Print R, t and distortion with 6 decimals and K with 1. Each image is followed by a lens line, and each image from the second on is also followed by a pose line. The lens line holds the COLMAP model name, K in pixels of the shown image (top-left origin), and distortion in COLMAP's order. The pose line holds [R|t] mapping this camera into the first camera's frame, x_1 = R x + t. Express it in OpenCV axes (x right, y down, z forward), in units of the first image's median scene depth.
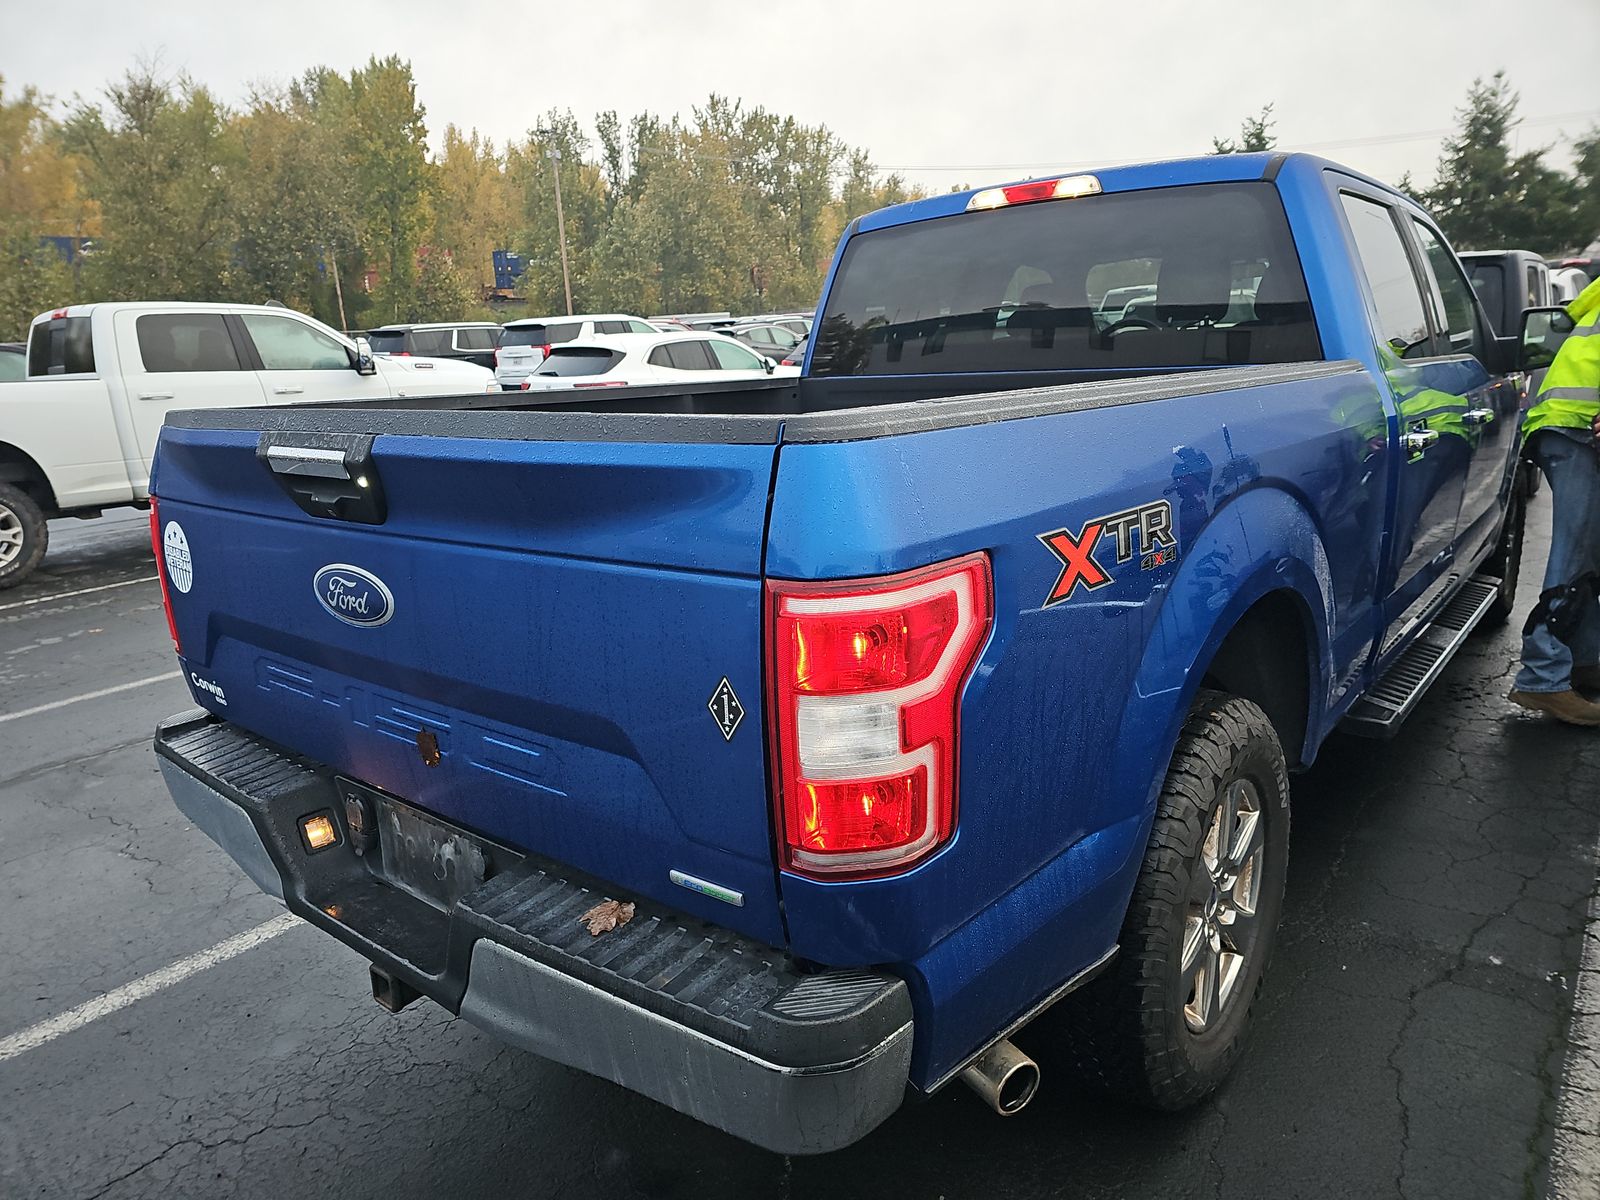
lens RADIAL K [[1085.8, 0, 794.4], [0, 1085.8, 612.3], [0, 0, 1]] dist [0.038608, -0.030106]
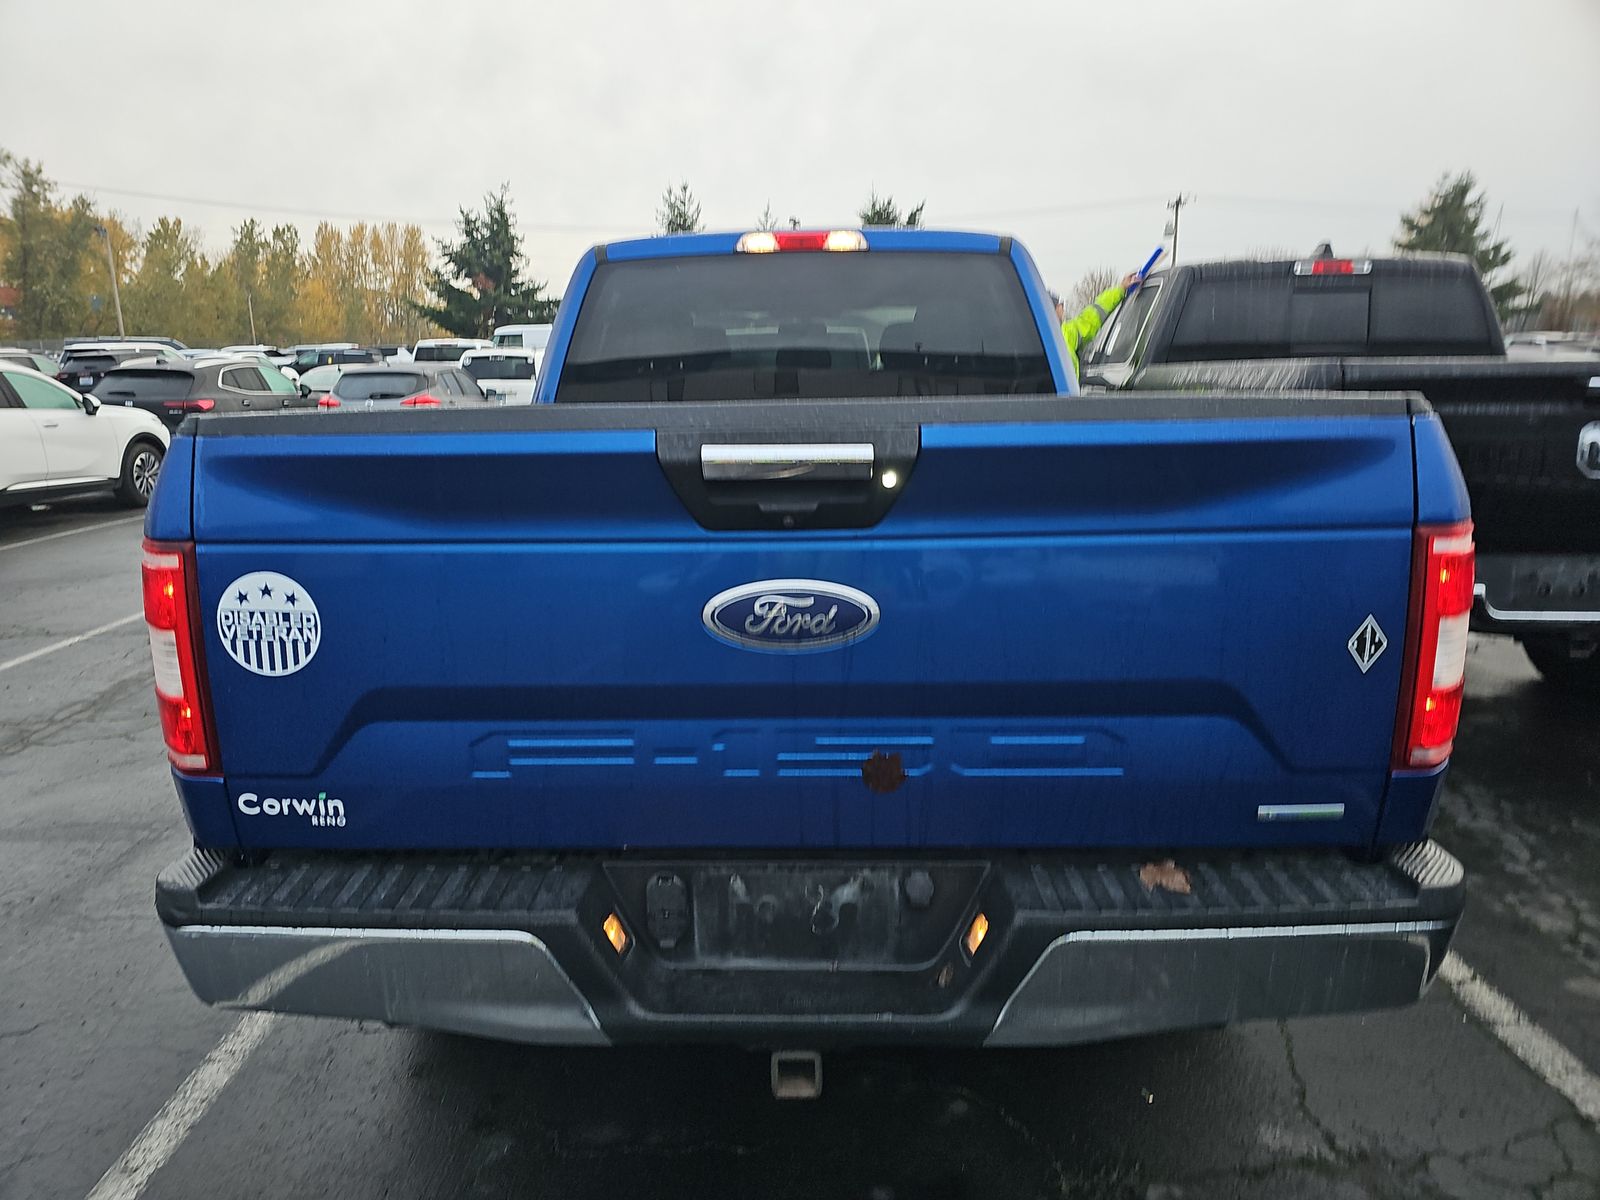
lens RADIAL K [[1085.8, 0, 750.1], [0, 1085.8, 607.2], [0, 0, 1]] dist [0.038608, -0.030106]
pose [[0.784438, -0.093028, 0.613190, -0.550962], [0.126407, 0.991915, -0.011224, -0.009419], [-0.607188, 0.086316, 0.789856, 0.192129]]
